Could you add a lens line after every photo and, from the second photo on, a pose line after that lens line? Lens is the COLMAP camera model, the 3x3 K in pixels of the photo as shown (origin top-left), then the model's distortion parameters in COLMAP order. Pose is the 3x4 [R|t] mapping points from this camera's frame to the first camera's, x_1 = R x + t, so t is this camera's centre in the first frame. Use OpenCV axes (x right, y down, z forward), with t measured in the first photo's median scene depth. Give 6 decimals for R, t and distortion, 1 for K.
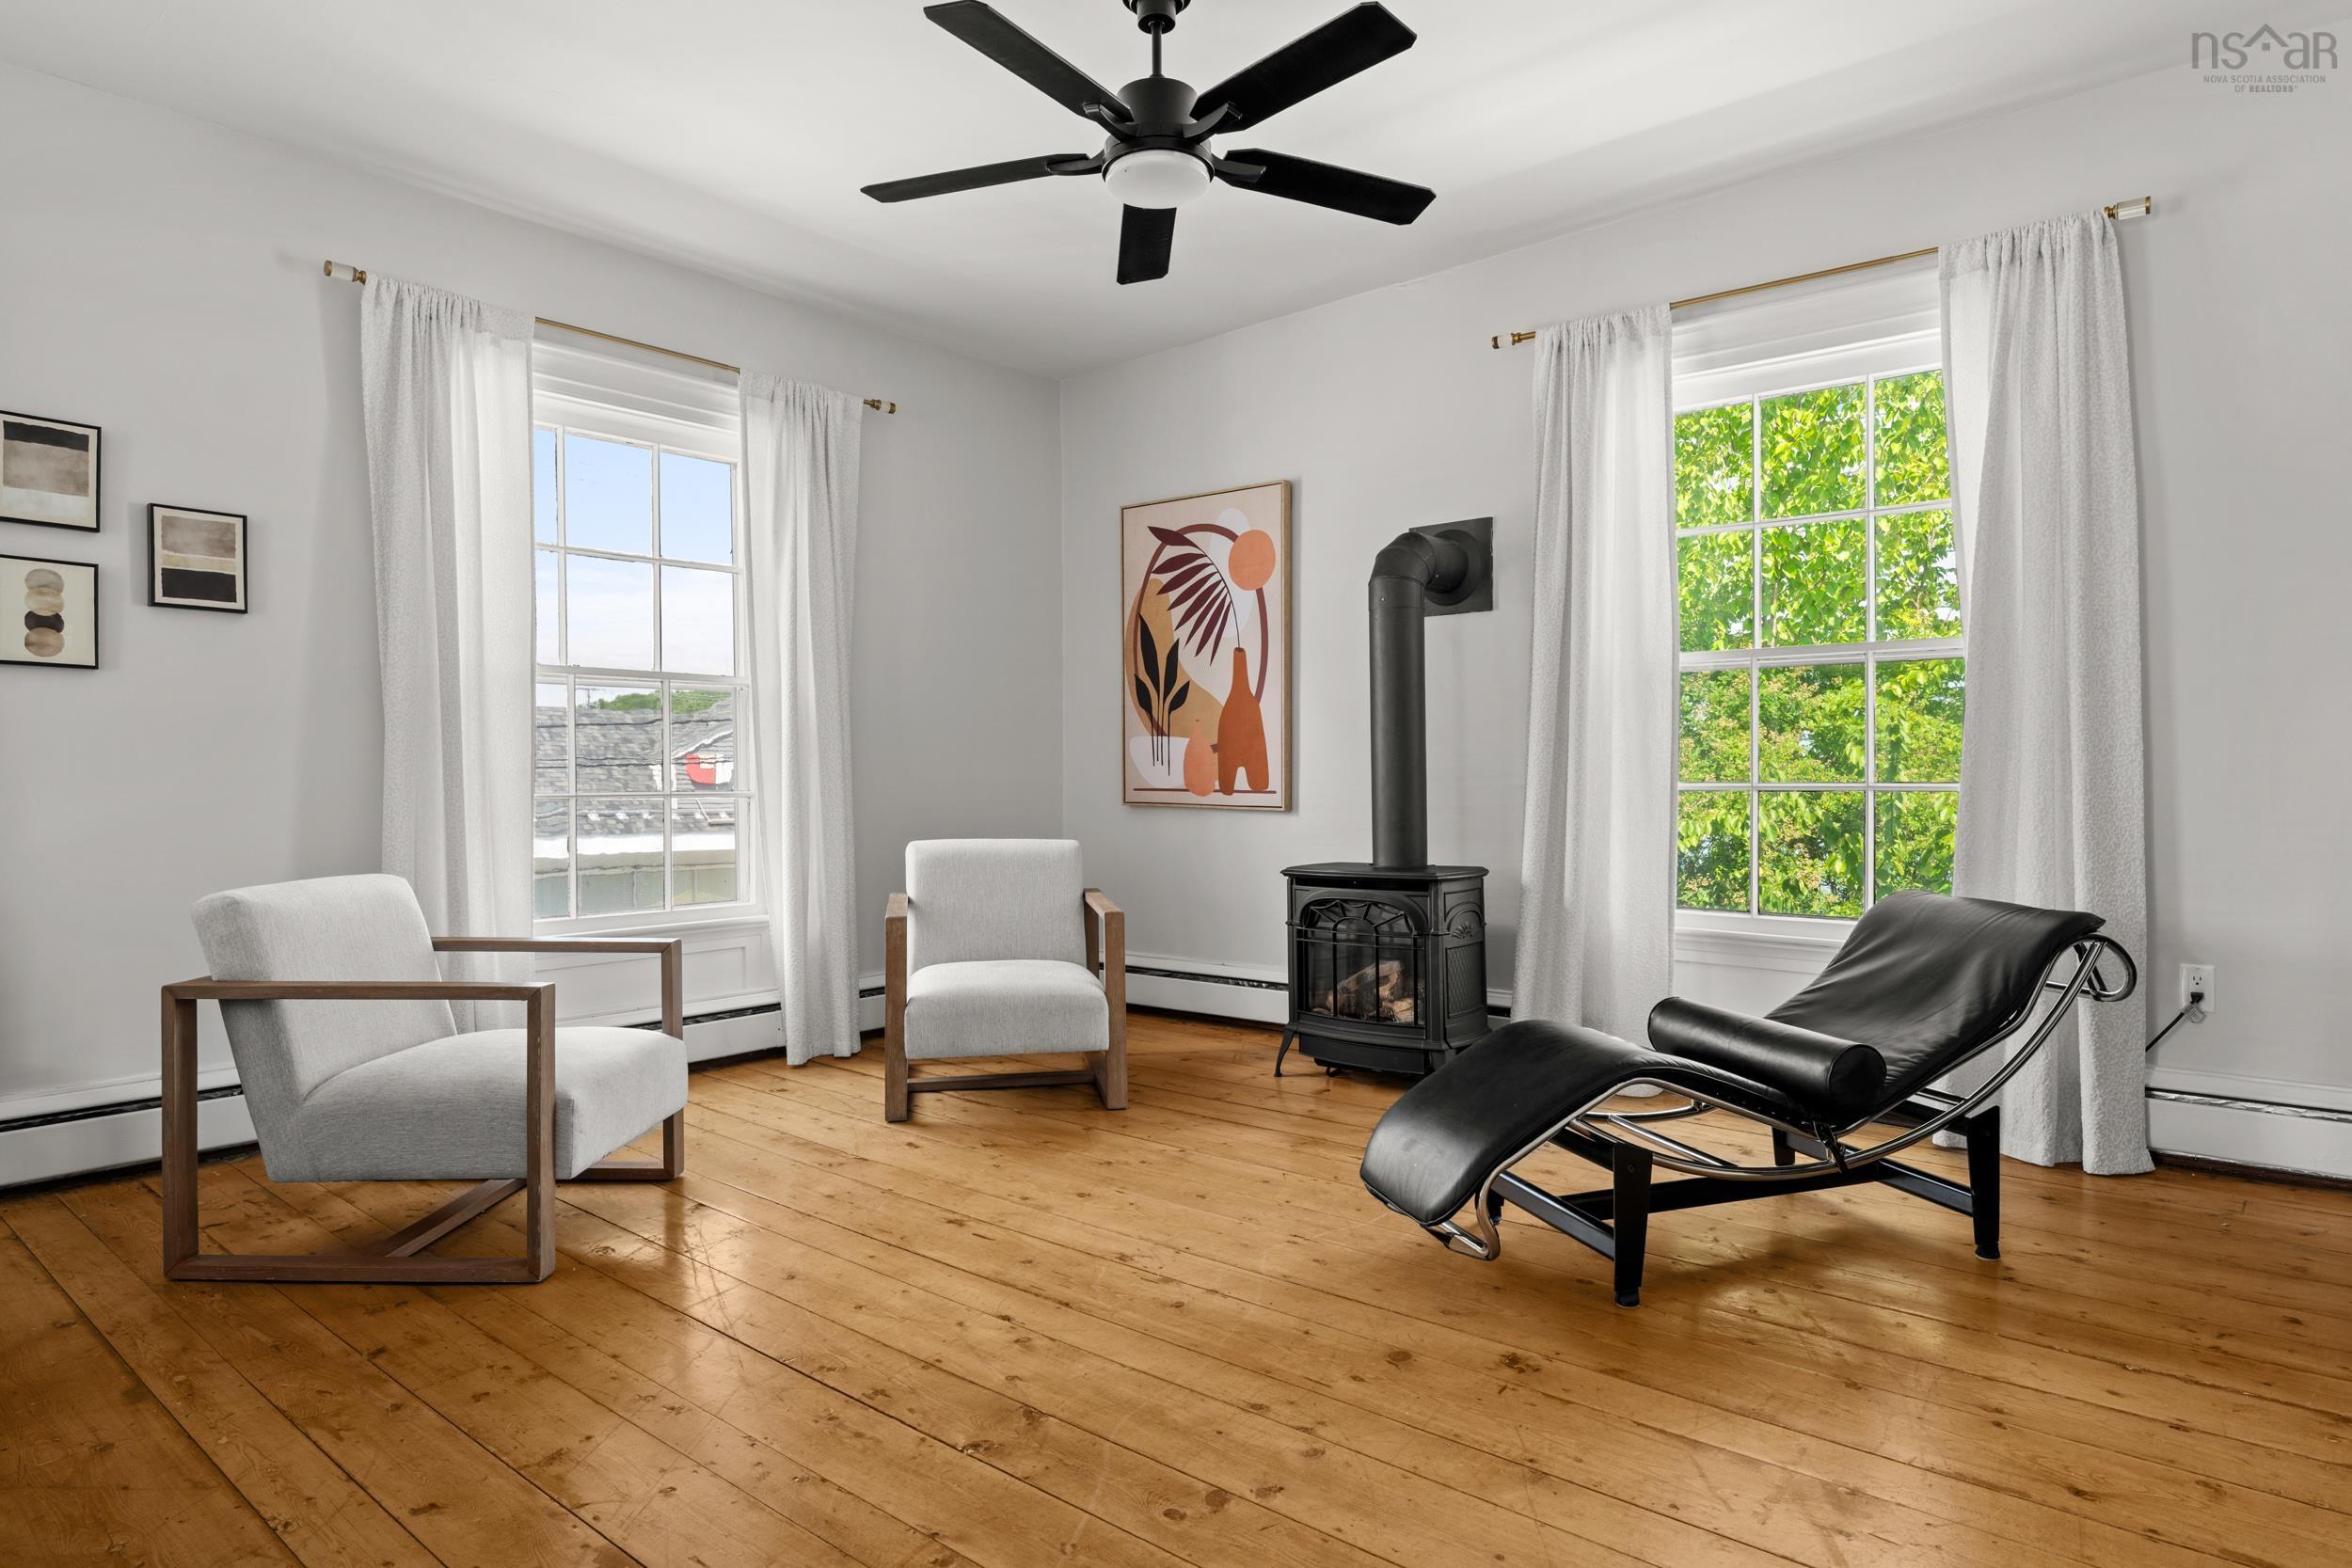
lens RADIAL K [[1323.2, 0, 1161.8], [0, 1323.2, 782.2], [0, 0, 1]] dist [0.001254, 0.000929]
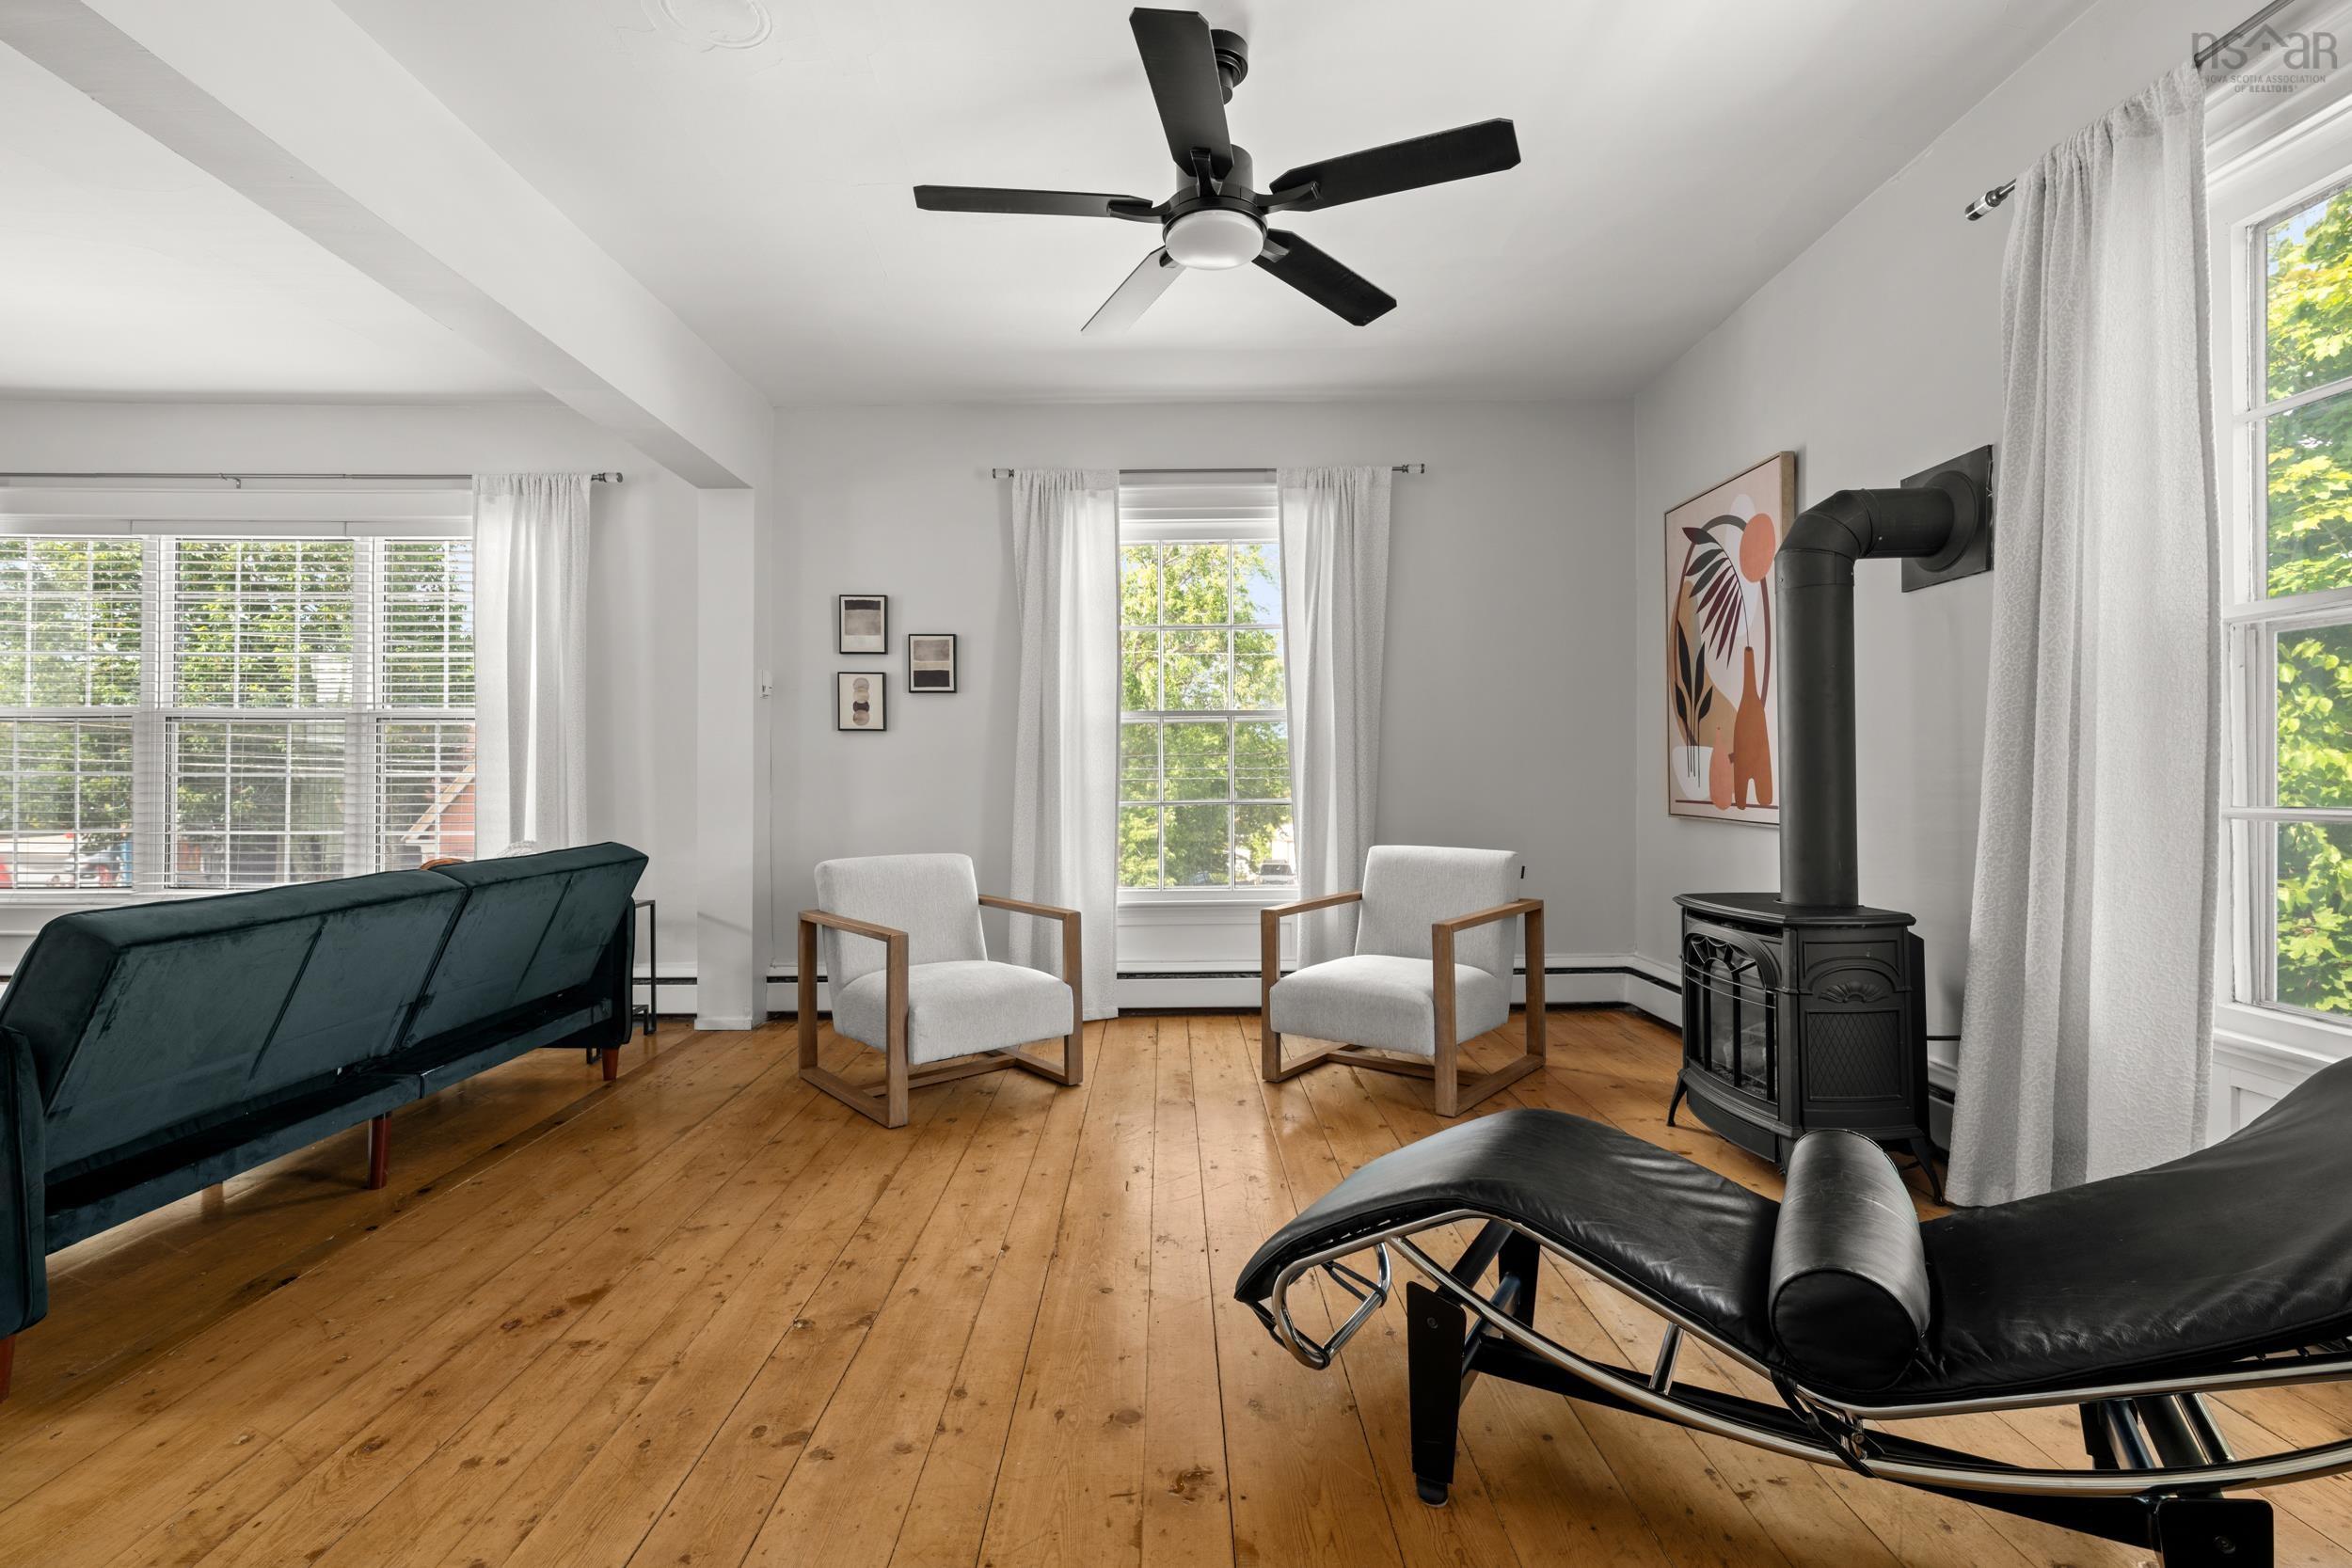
lens RADIAL K [[1056.3, 0, 1177.2], [0, 1056.3, 779.6], [0, 0, 1]] dist [-0.000910, 0.000157]
pose [[0.661002, -0.002467, -0.750380, 0.487881], [0.002630, 0.999996, -0.000971, -0.015944], [0.750380, -0.001331, 0.661006, 0.328741]]
